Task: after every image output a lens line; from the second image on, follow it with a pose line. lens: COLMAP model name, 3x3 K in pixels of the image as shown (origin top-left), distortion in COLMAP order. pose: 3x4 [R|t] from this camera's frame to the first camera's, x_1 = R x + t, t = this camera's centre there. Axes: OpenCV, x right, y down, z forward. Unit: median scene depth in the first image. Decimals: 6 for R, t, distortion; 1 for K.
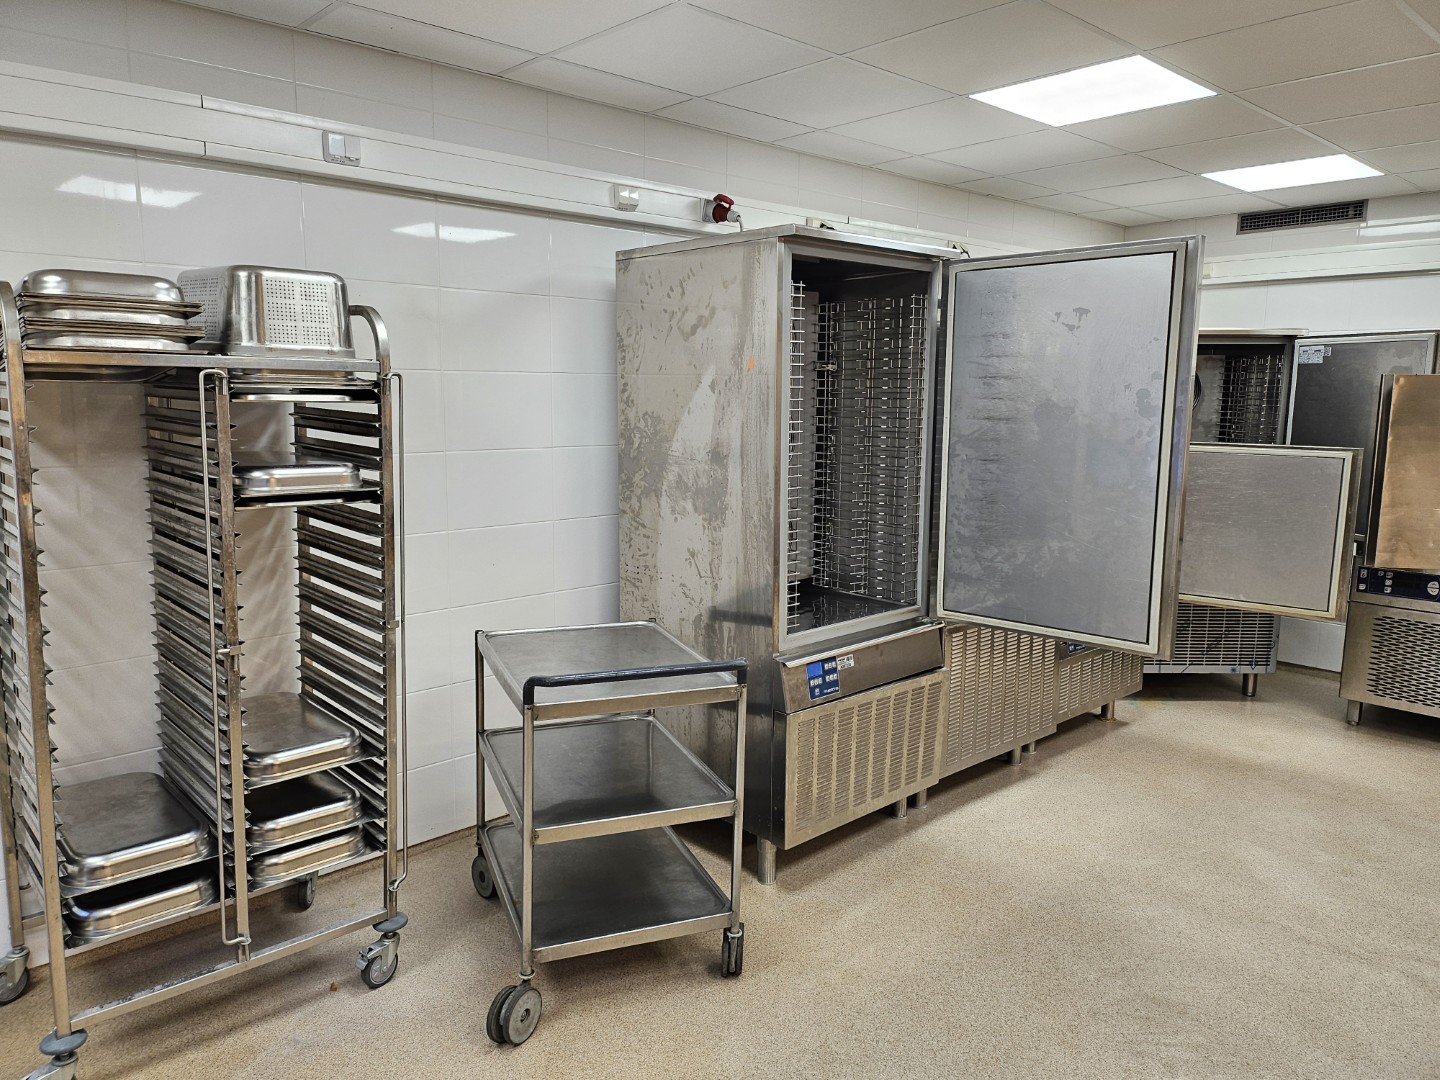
lens RADIAL K [[1004.4, 0, 686.4], [0, 1004.4, 529.5], [0, 0, 1]] dist [0.063663, -0.061283]
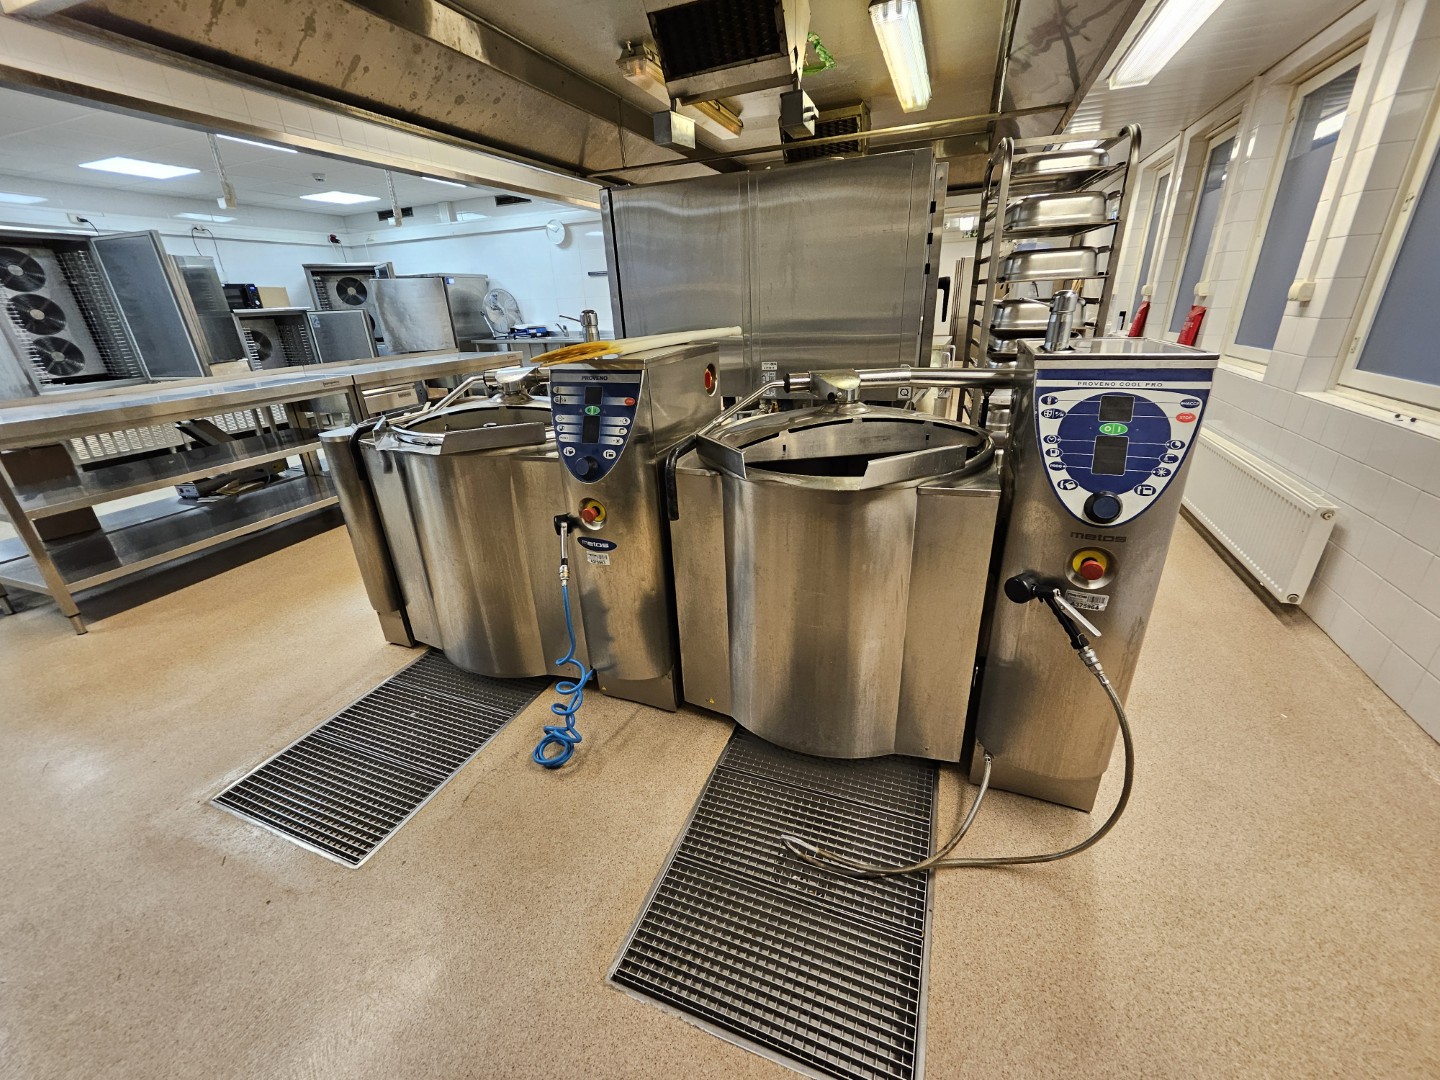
lens RADIAL K [[570.5, 0, 725.2], [0, 570.5, 534.8], [0, 0, 1]] dist [-0.001238, 0.001007]
pose [[0.892618, -0.212831, 0.397411, 1.253598], [0.112064, 0.958626, 0.261683, 0.345781], [-0.436663, -0.189048, 0.879538, -1.477590]]
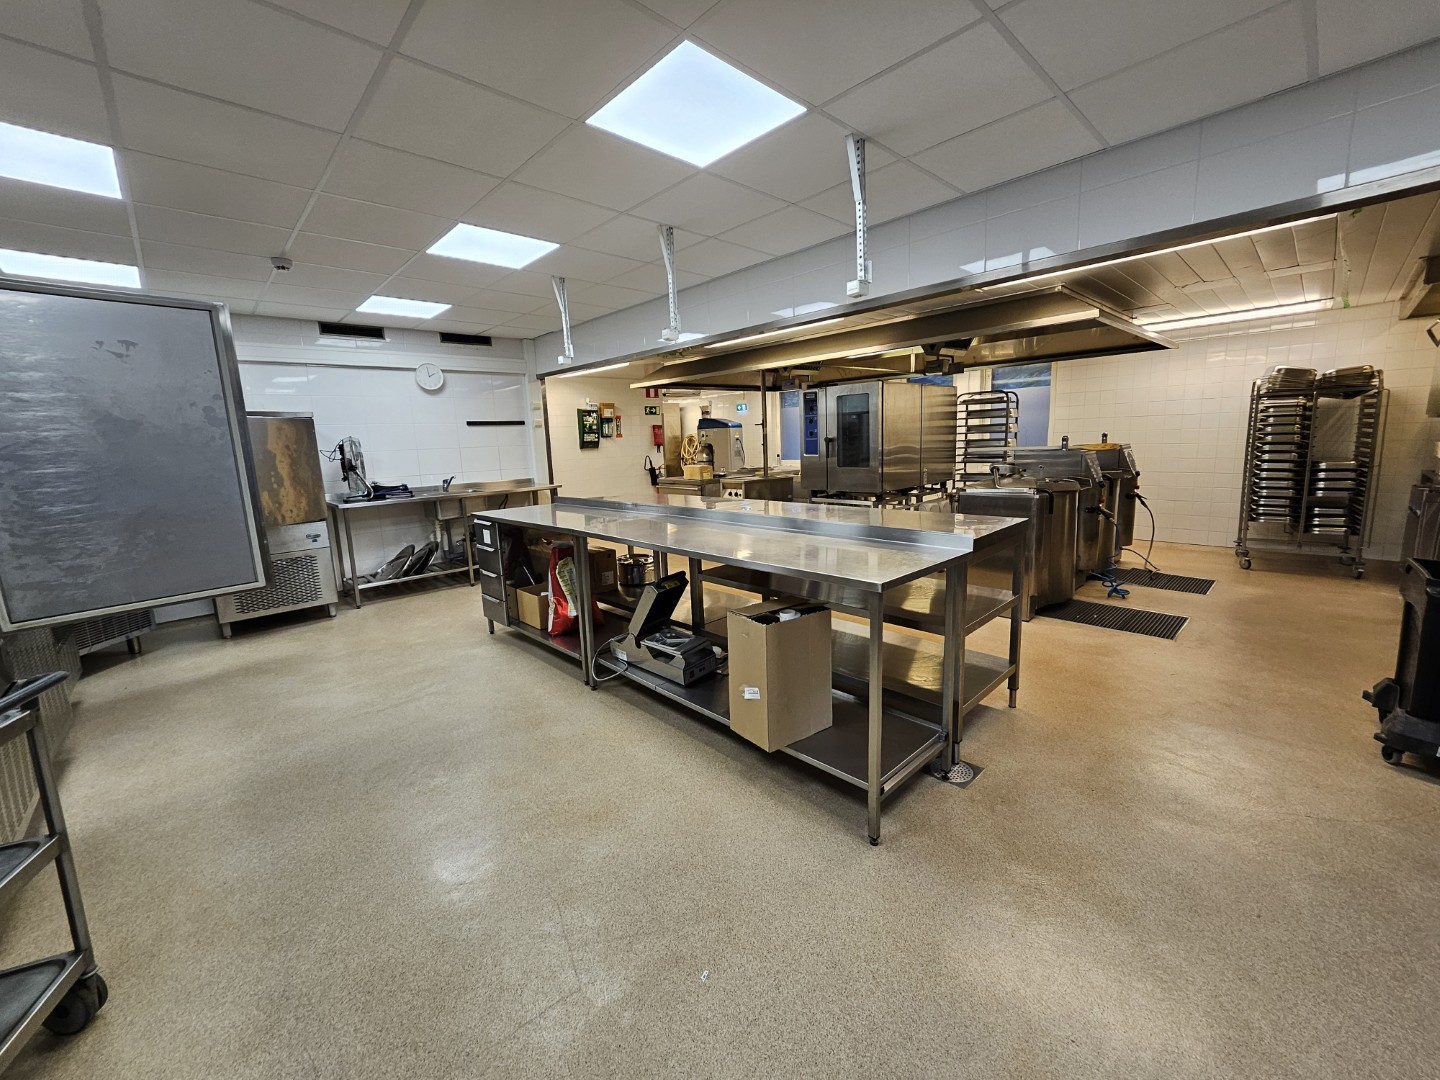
lens RADIAL K [[570.5, 0, 723.4], [0, 570.5, 528.8], [0, 0, 1]] dist [-0.001238, 0.001007]
pose [[-0.028359, -0.166053, 0.985709, -0.434474], [0.179887, 0.969159, 0.168440, 0.024444], [-0.983278, 0.182093, 0.002386, 0.379539]]
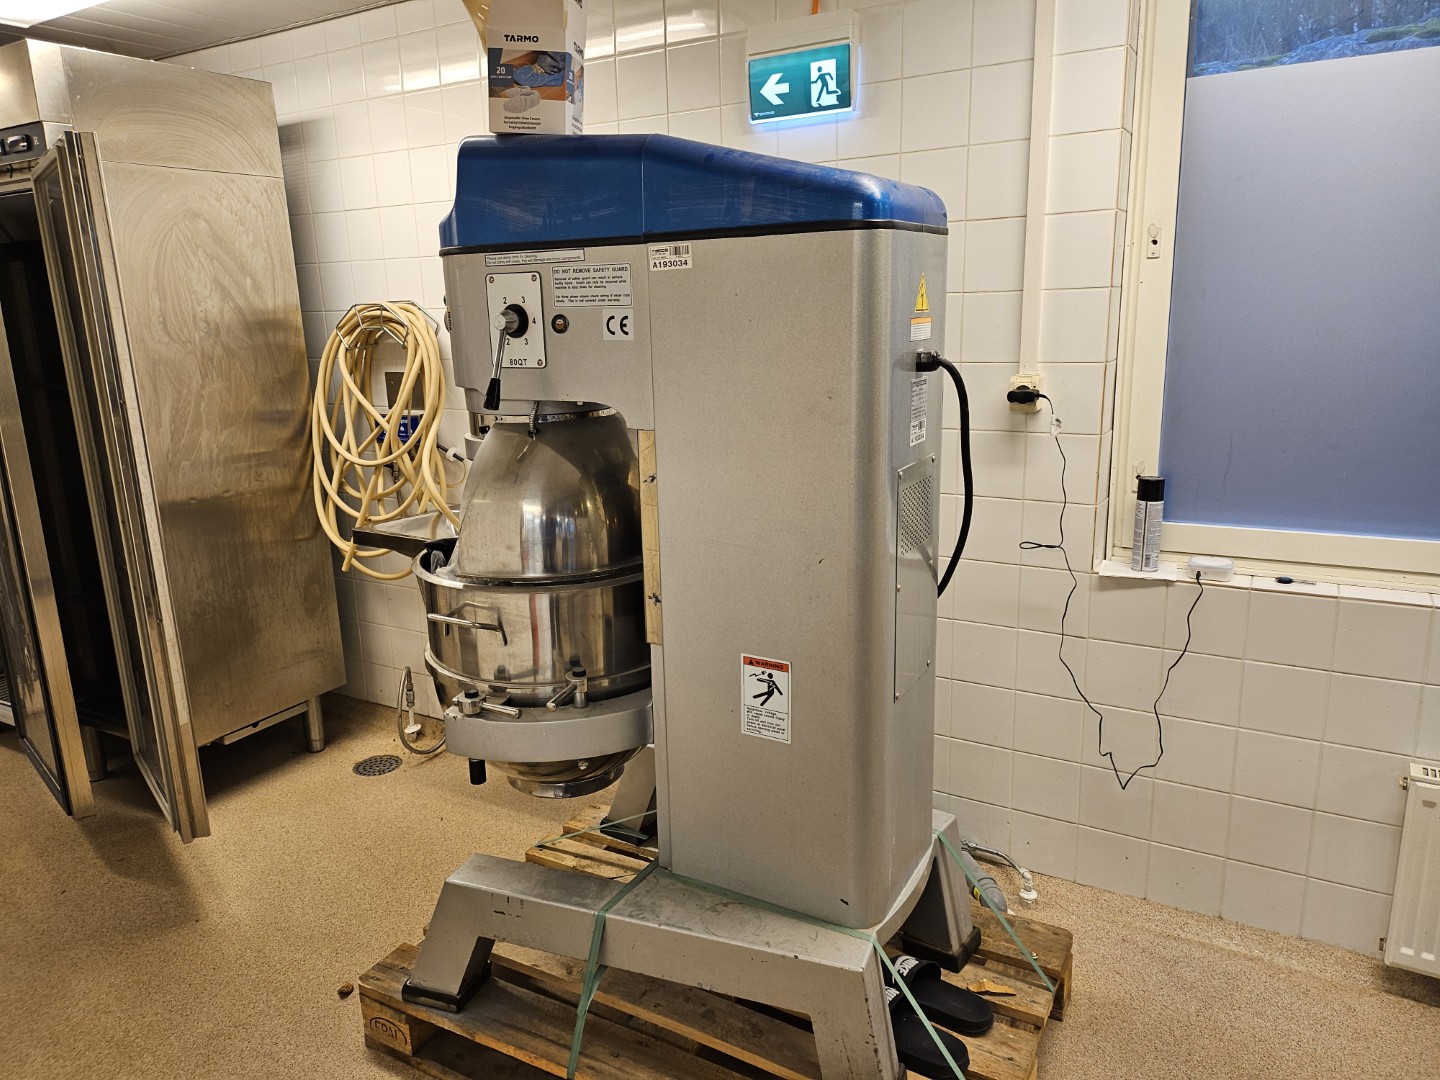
lens RADIAL K [[1004.4, 0, 704.4], [0, 1004.4, 539.2], [0, 0, 1]] dist [0.063663, -0.061283]
pose [[-0.290561, -0.219317, 0.931383, 2.852240], [0.165804, 0.947113, 0.274746, 0.013762], [-0.942382, 0.234257, -0.238831, 0.487493]]
